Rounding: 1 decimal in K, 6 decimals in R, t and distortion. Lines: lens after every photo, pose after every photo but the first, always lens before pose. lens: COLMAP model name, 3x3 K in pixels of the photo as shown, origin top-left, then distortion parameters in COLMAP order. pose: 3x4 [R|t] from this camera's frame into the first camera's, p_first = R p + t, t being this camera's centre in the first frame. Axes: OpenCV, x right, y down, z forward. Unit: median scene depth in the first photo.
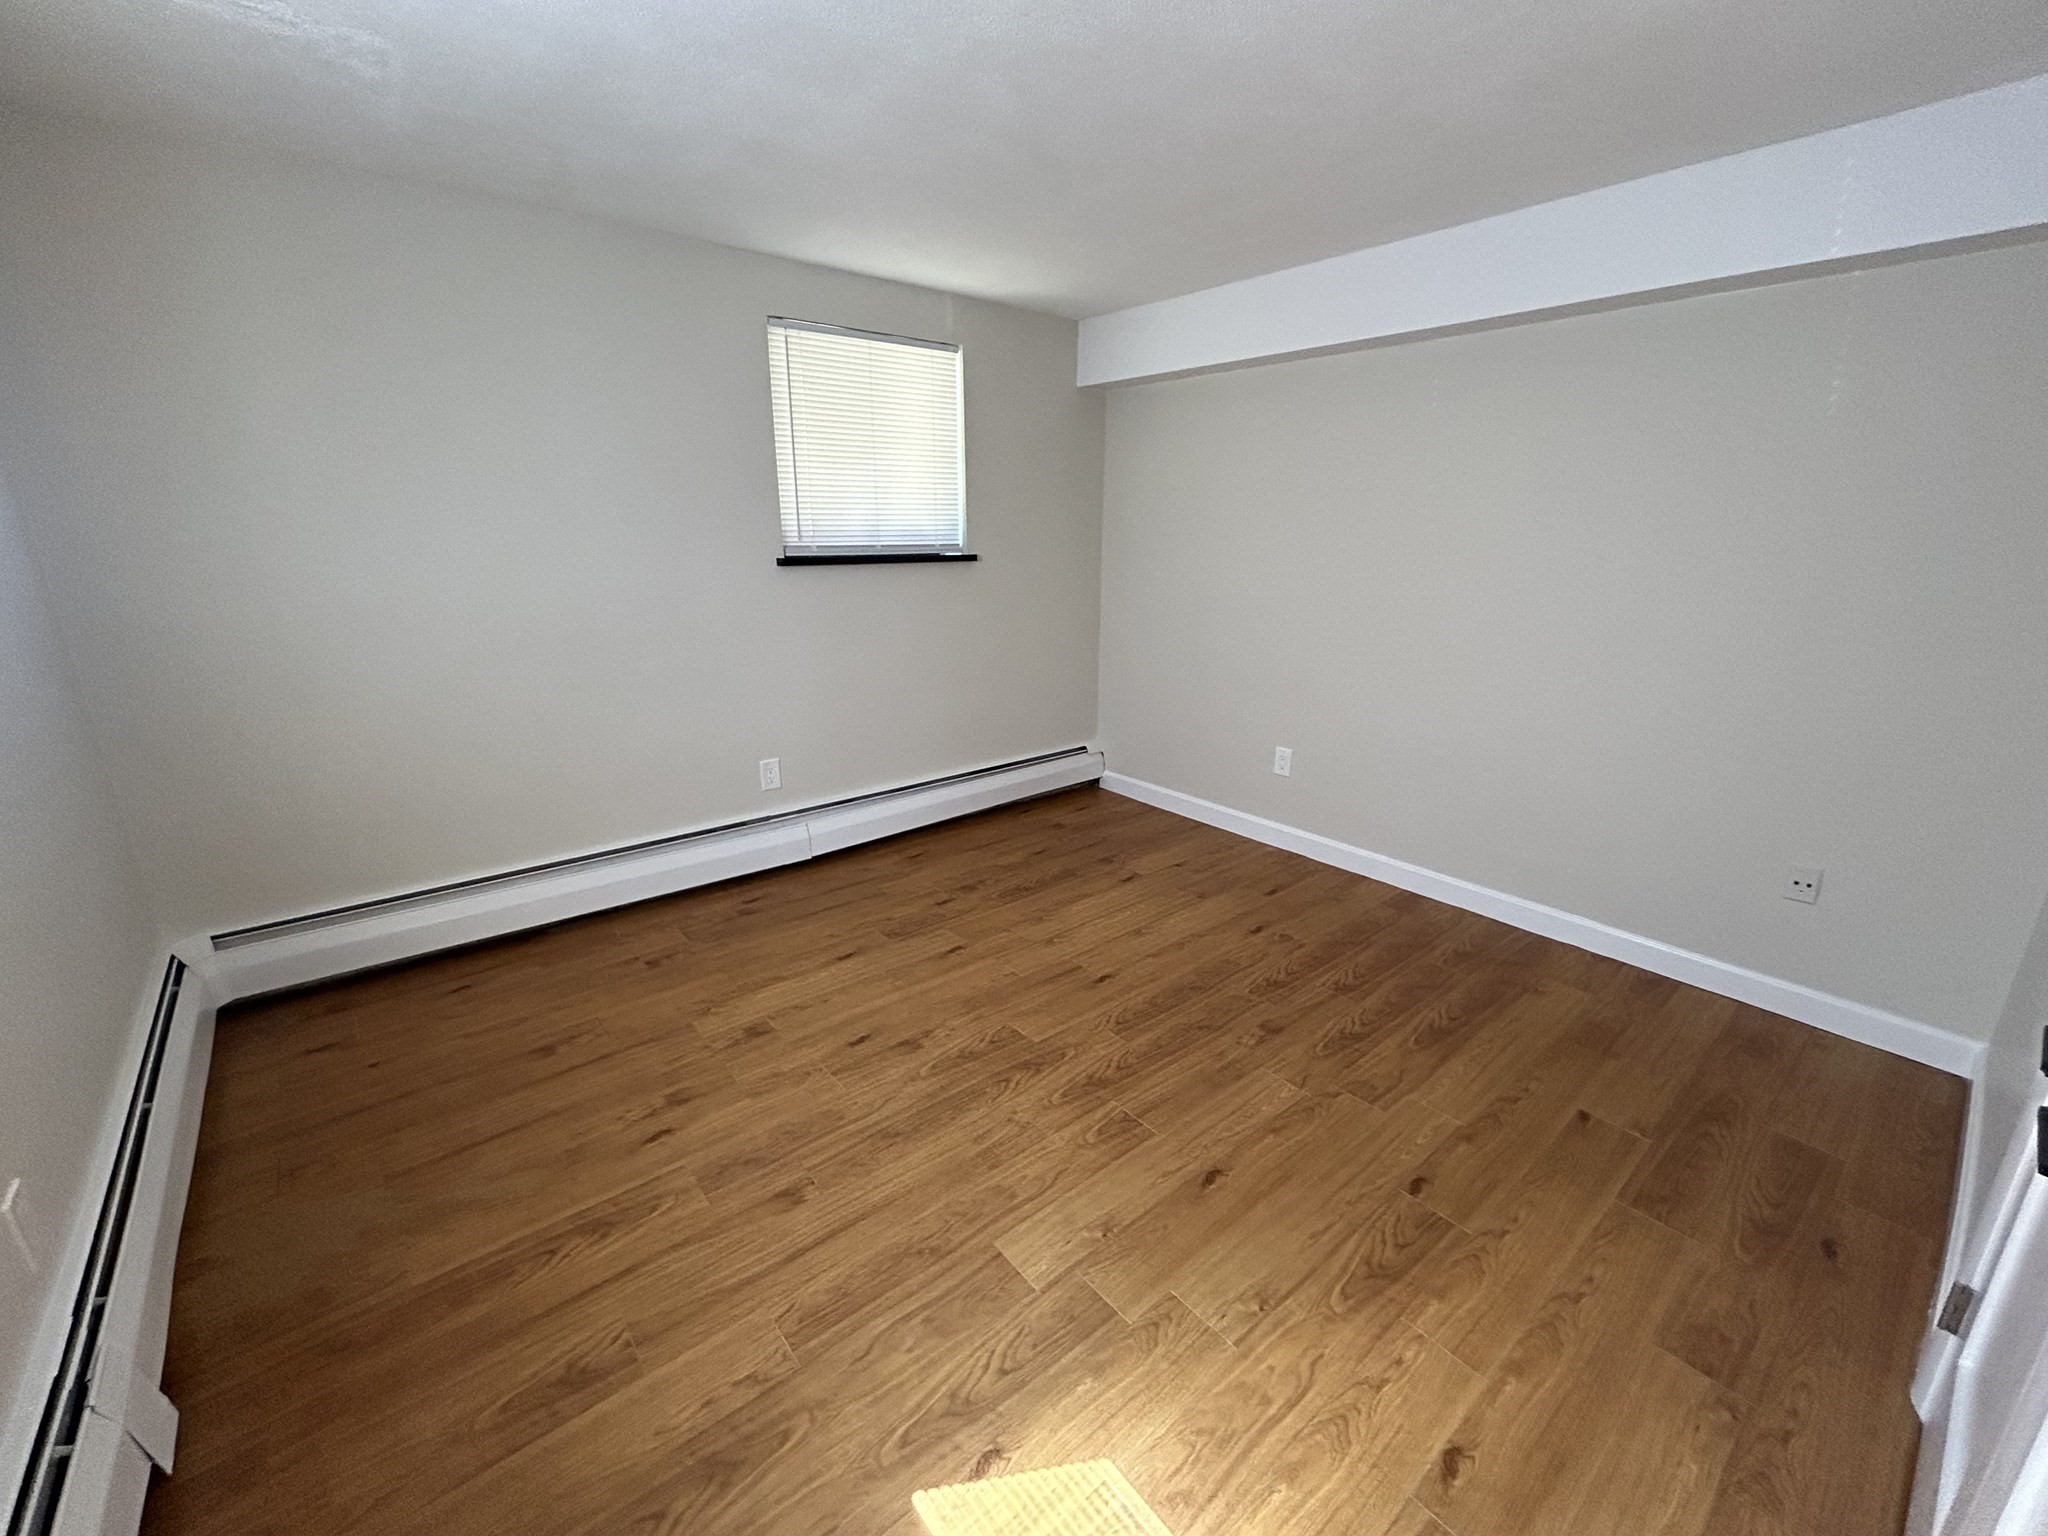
lens RADIAL K [[832.2, 0, 1042.0], [0, 832.2, 764.4], [0, 0, 1]] dist [-0.000657, 0.001427]
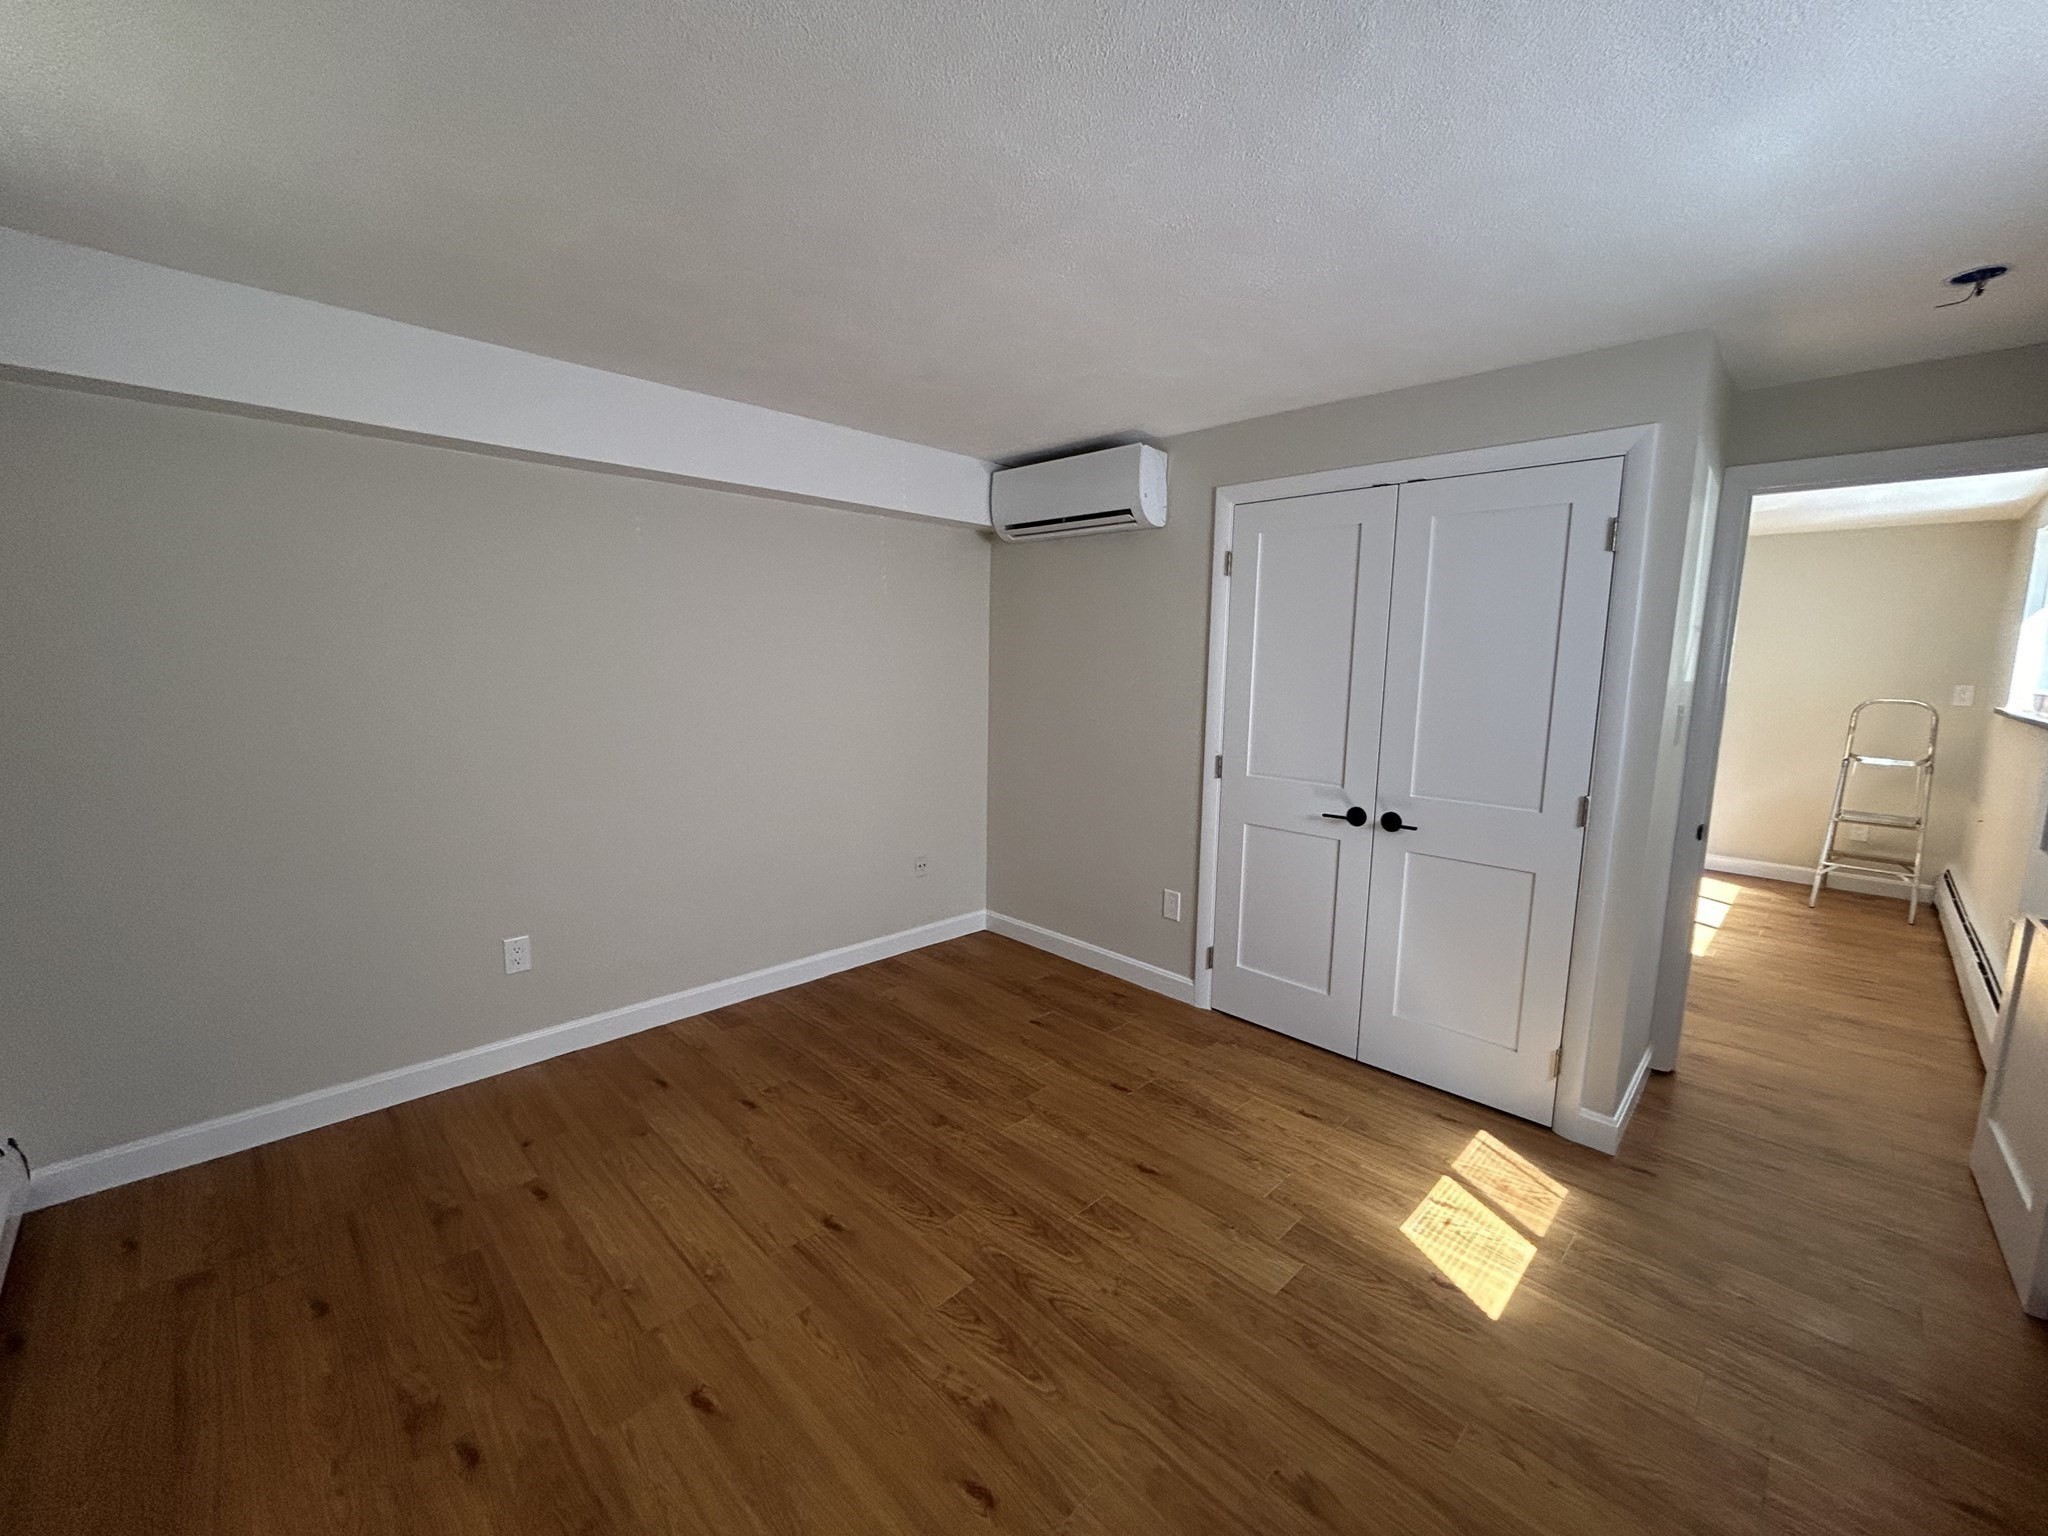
lens RADIAL K [[832.2, 0, 1030.1], [0, 832.2, 772.2], [0, 0, 1]] dist [-0.000657, 0.001427]
pose [[-0.082770, -0.146936, 0.985677, -0.781564], [0.260552, 0.951478, 0.163717, -0.270270], [-0.961905, 0.270371, -0.040469, 0.895037]]
